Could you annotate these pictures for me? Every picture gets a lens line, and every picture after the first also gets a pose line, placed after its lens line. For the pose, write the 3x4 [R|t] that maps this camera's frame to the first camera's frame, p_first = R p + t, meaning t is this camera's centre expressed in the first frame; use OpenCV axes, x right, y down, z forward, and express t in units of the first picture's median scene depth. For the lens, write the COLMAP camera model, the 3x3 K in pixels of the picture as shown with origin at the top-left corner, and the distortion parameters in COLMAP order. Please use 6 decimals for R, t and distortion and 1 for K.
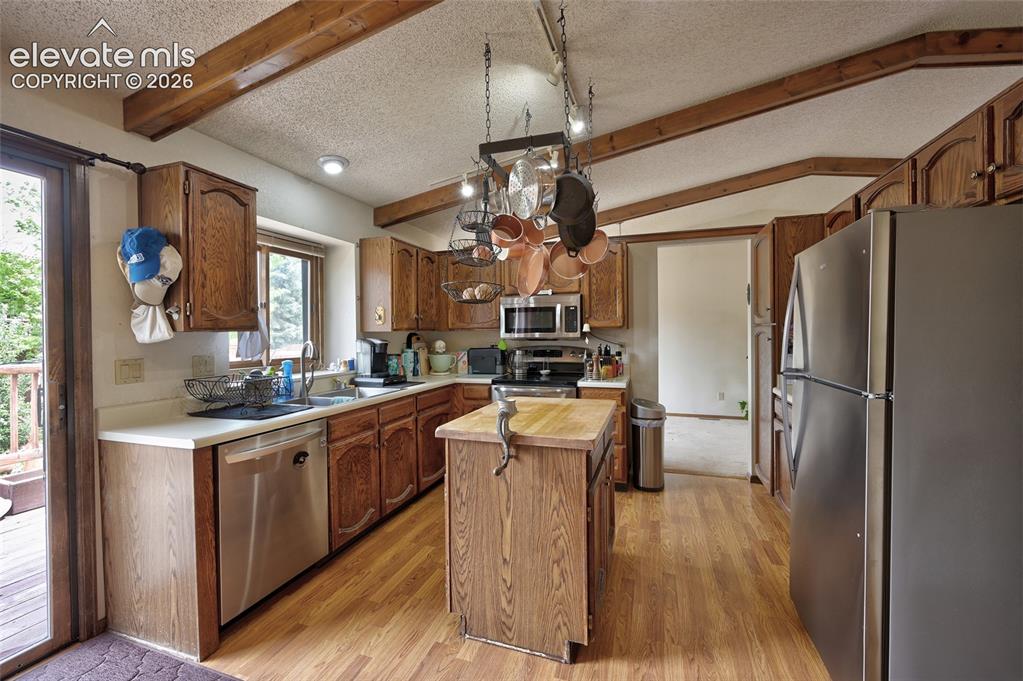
lens RADIAL K [[428.2, 0, 511.7], [0, 428.2, 337.8], [0, 0, 1]] dist [-0.004036, 0.000512]
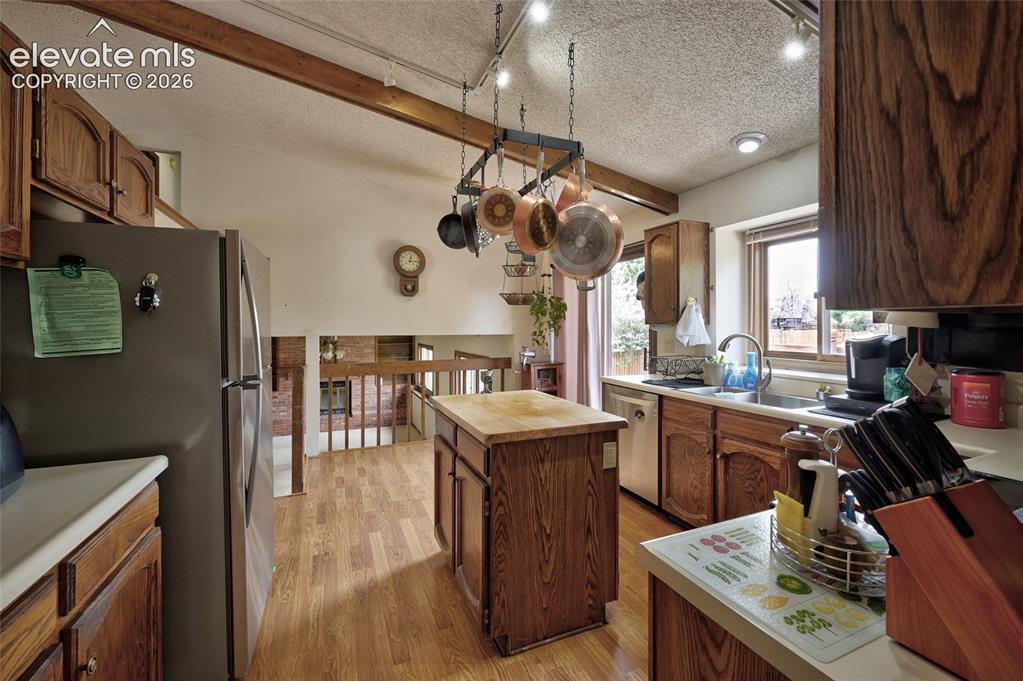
lens RADIAL K [[428.2, 0, 517.4], [0, 428.2, 322.3], [0, 0, 1]] dist [-0.004036, 0.000512]
pose [[-0.742306, 0.002725, -0.670055, 0.680923], [-0.003687, 0.999960, 0.008151, -0.030068], [0.670050, 0.008521, -0.742267, 1.603217]]
